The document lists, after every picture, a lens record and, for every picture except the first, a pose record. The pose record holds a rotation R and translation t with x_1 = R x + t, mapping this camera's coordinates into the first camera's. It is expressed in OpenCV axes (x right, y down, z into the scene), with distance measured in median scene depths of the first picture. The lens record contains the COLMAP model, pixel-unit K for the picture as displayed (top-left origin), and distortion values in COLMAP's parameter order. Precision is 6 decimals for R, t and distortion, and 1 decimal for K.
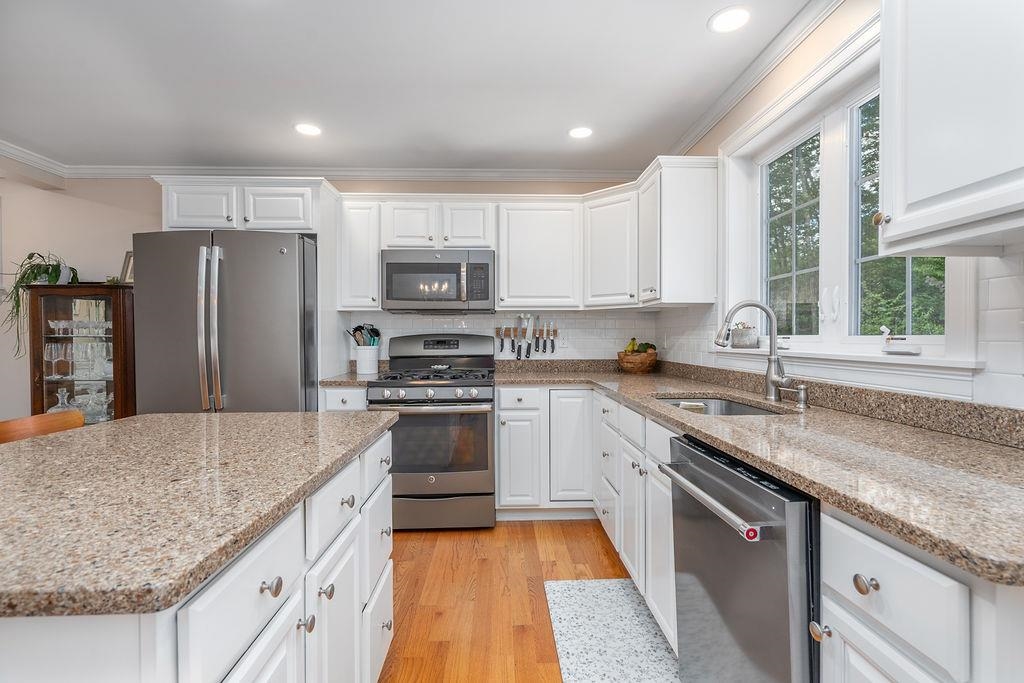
lens RADIAL K [[466.7, 0, 512.0], [0, 466.7, 341.5], [0, 0, 1]] dist [-0.003969, 0.000077]
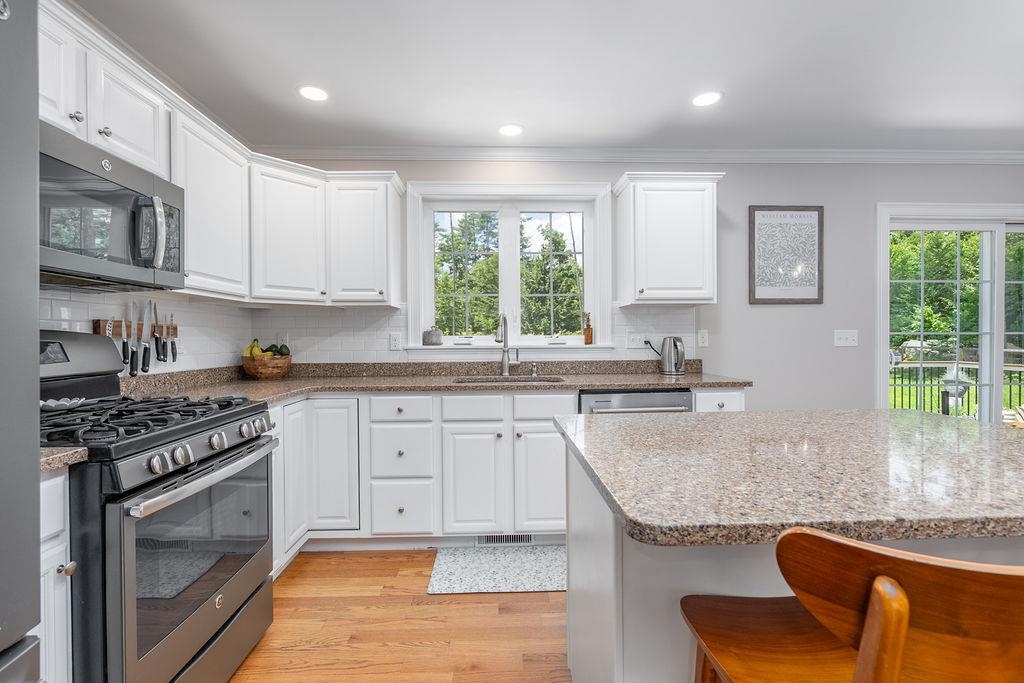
lens RADIAL K [[466.7, 0, 512.0], [0, 466.7, 341.5], [0, 0, 1]] dist [-0.003969, 0.000077]
pose [[0.003152, -0.004819, 0.999983, -0.627128], [0.016636, 0.999850, 0.004766, 0.000776], [-0.999857, 0.016621, 0.003232, 0.584594]]
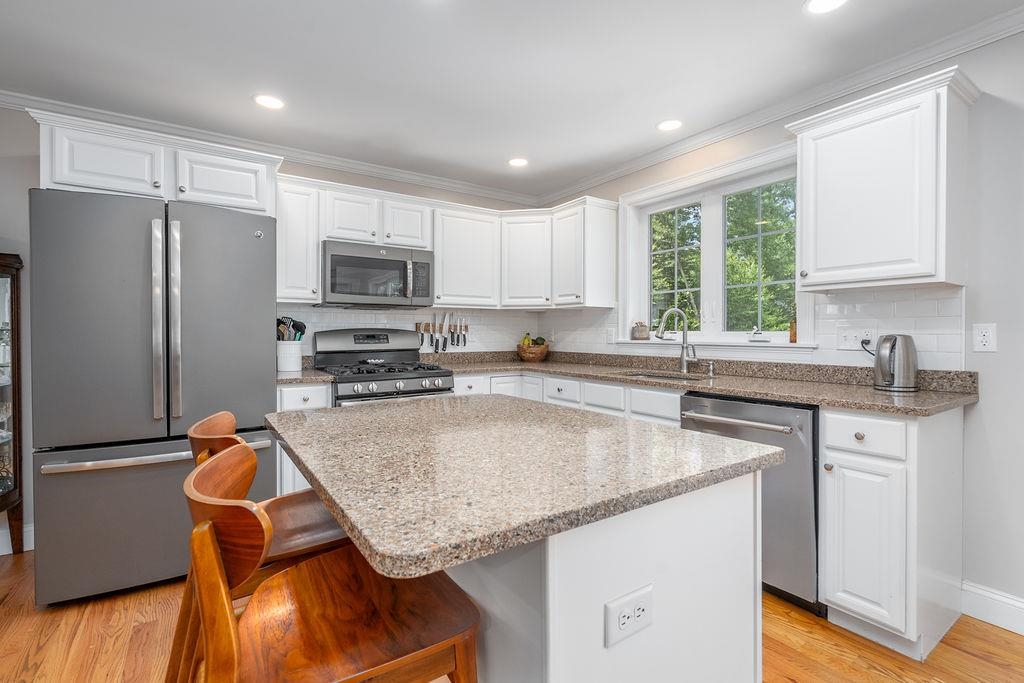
lens RADIAL K [[474.9, 0, 511.7], [0, 474.9, 334.8], [0, 0, 1]] dist [-0.000839, 0.000001]
pose [[0.849580, 0.000408, 0.527459, -0.464248], [0.002551, 0.999985, -0.004883, 0.003330], [-0.527453, 0.005494, 0.849566, -0.028262]]
